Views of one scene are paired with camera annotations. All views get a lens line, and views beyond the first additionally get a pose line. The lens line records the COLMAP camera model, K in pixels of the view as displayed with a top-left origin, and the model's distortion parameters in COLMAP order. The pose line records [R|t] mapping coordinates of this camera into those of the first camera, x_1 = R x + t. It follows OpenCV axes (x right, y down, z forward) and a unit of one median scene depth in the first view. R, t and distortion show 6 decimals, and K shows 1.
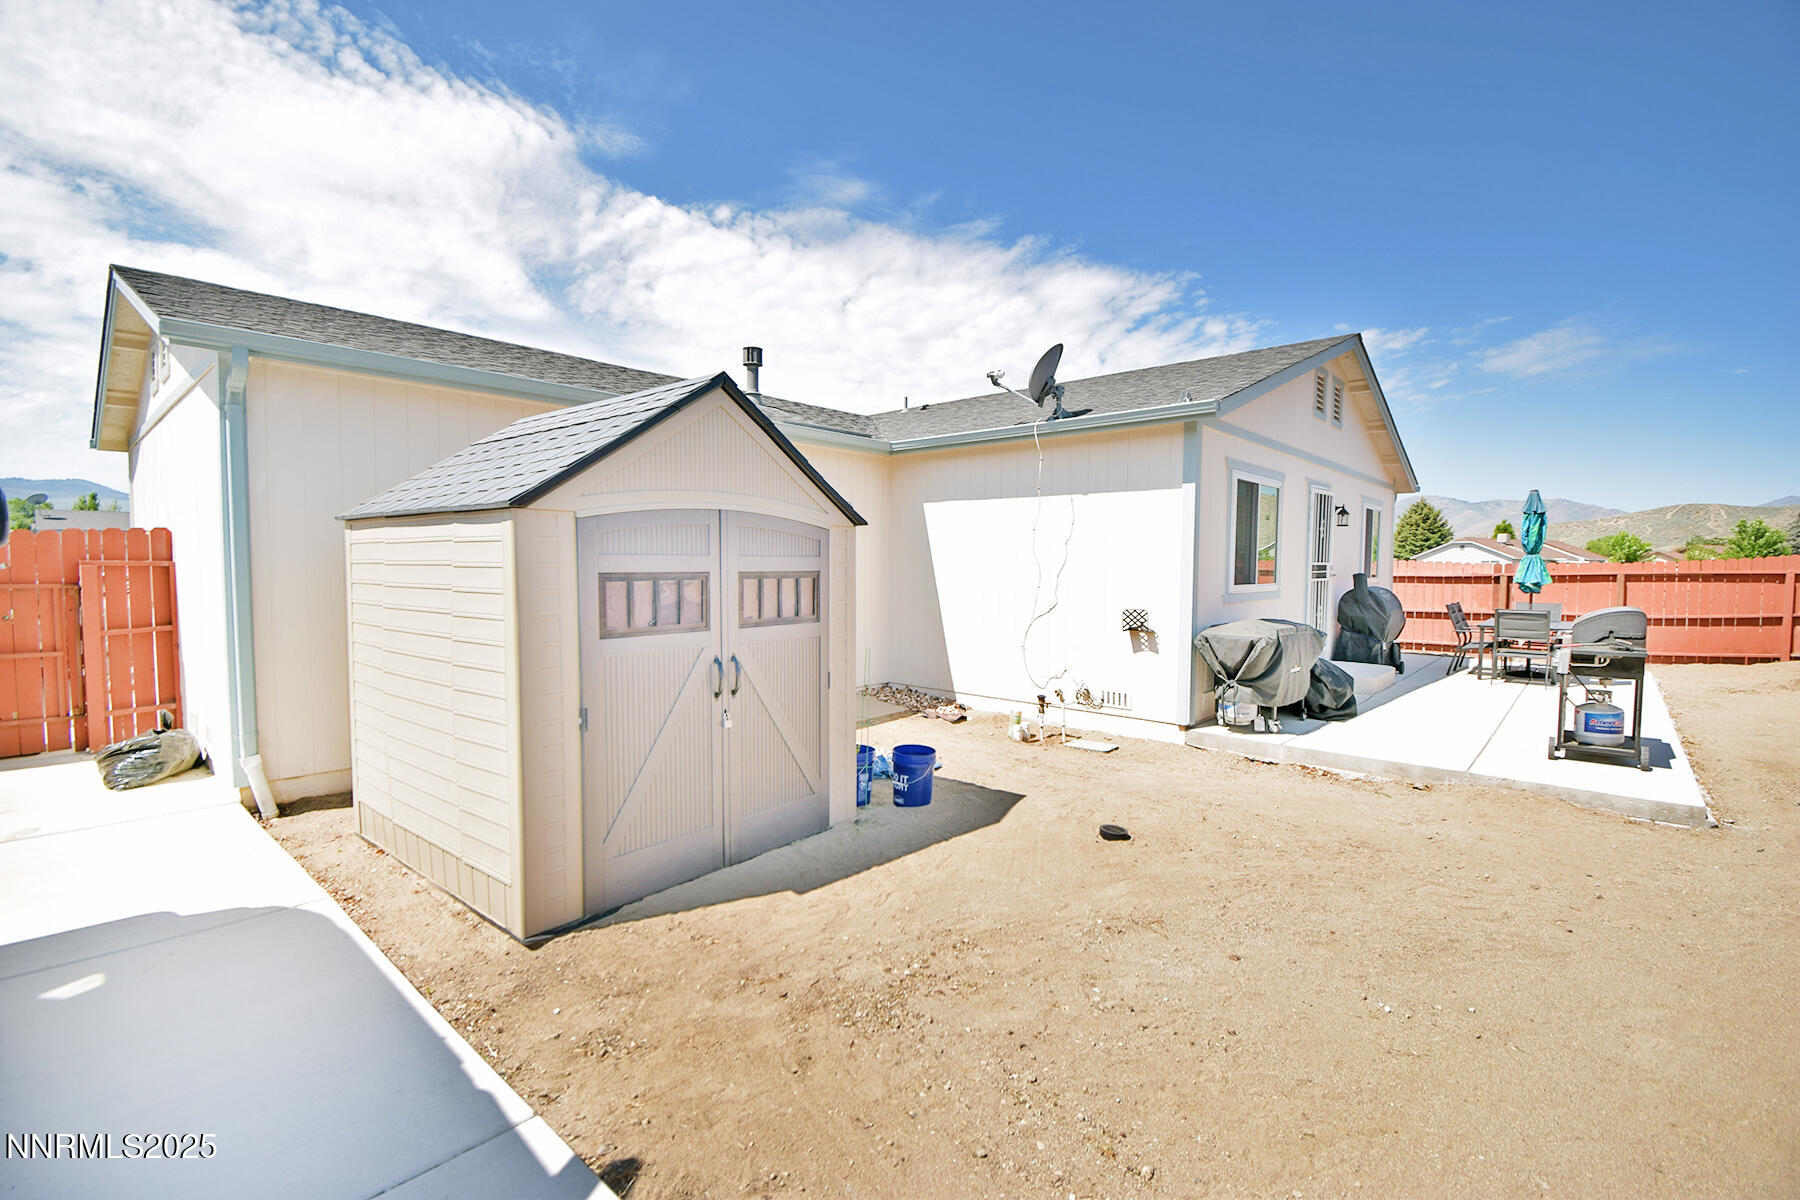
lens RADIAL K [[805.1, 0, 900.0], [0, 805.1, 600.0], [0, 0, 1]] dist [0.016478, -0.021067]
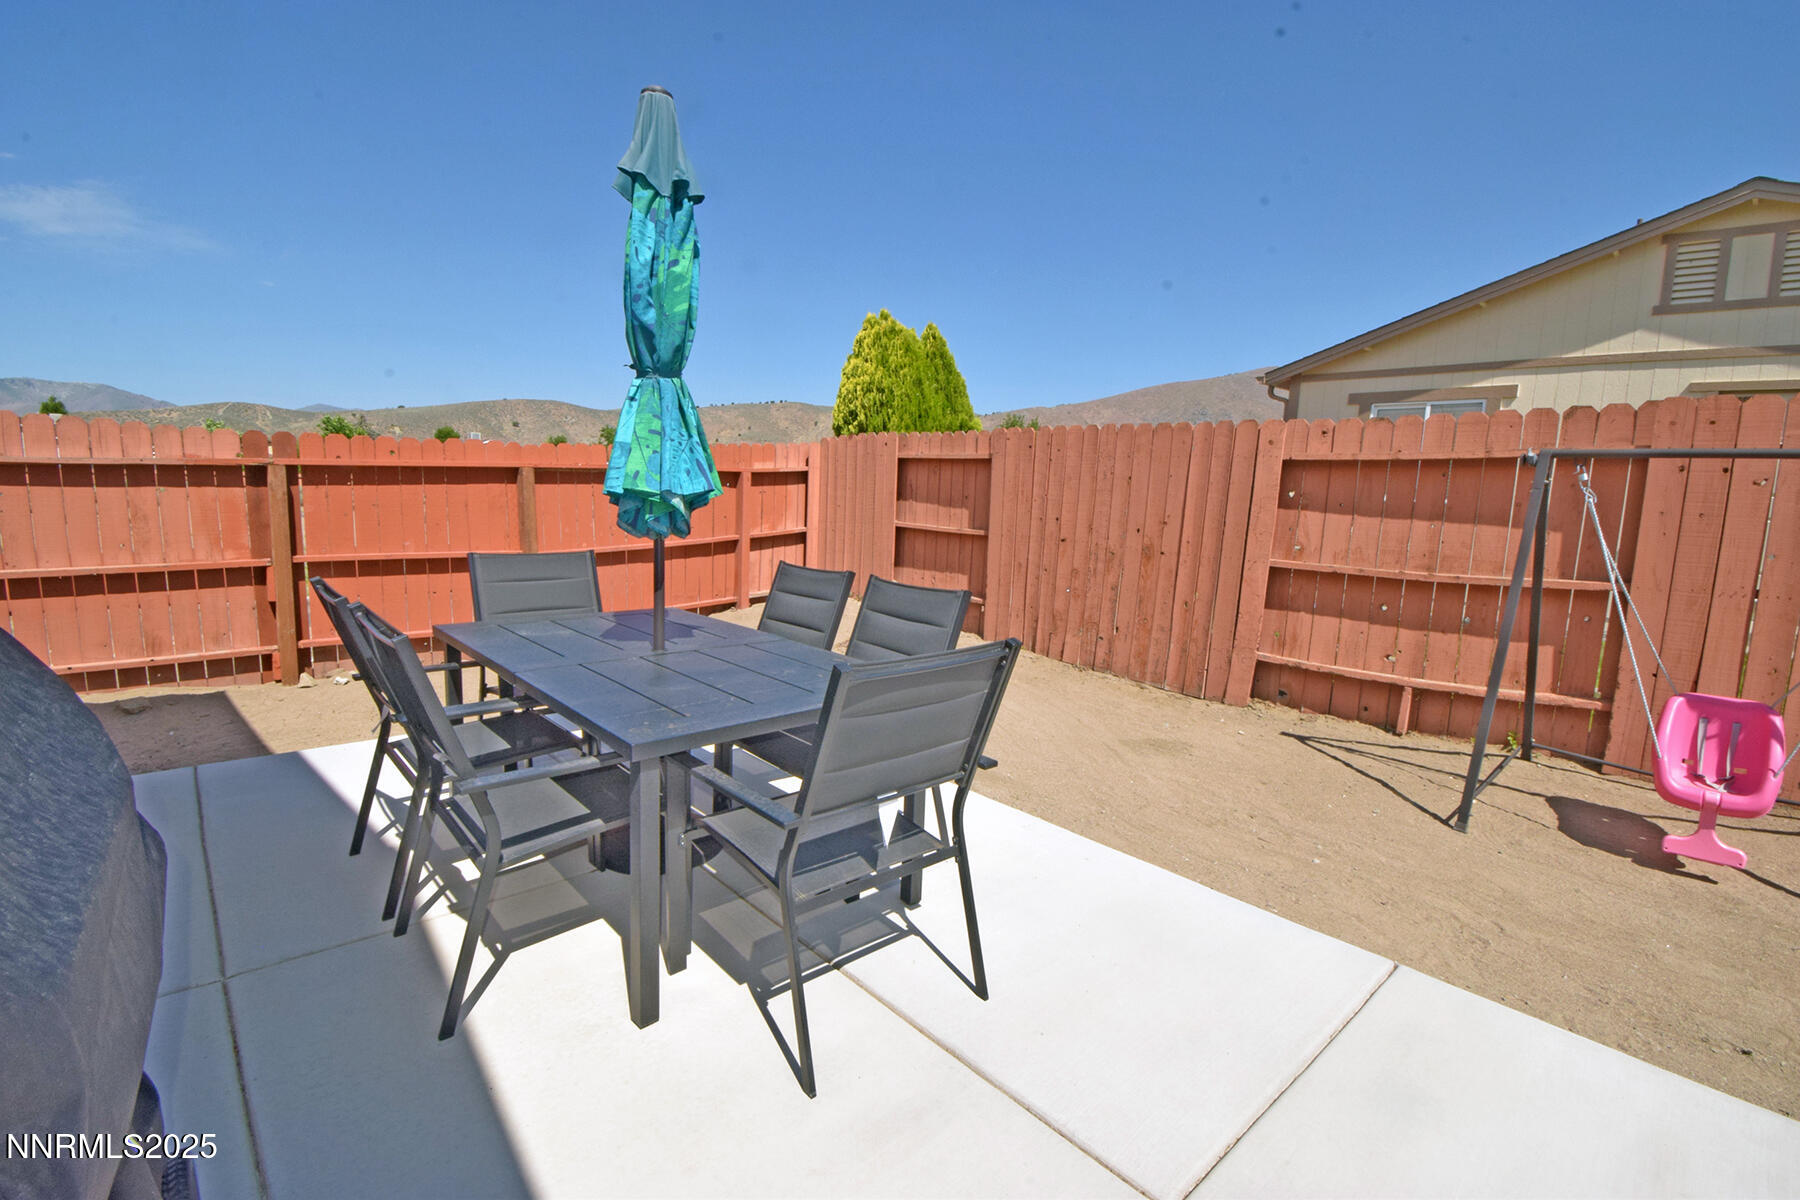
lens RADIAL K [[805.1, 0, 900.0], [0, 805.1, 600.0], [0, 0, 1]] dist [0.016478, -0.021067]
pose [[0.114284, -0.143835, 0.982981, 0.409331], [0.015825, 0.989601, 0.142964, -0.016790], [-0.993322, -0.000783, 0.115372, 0.669133]]
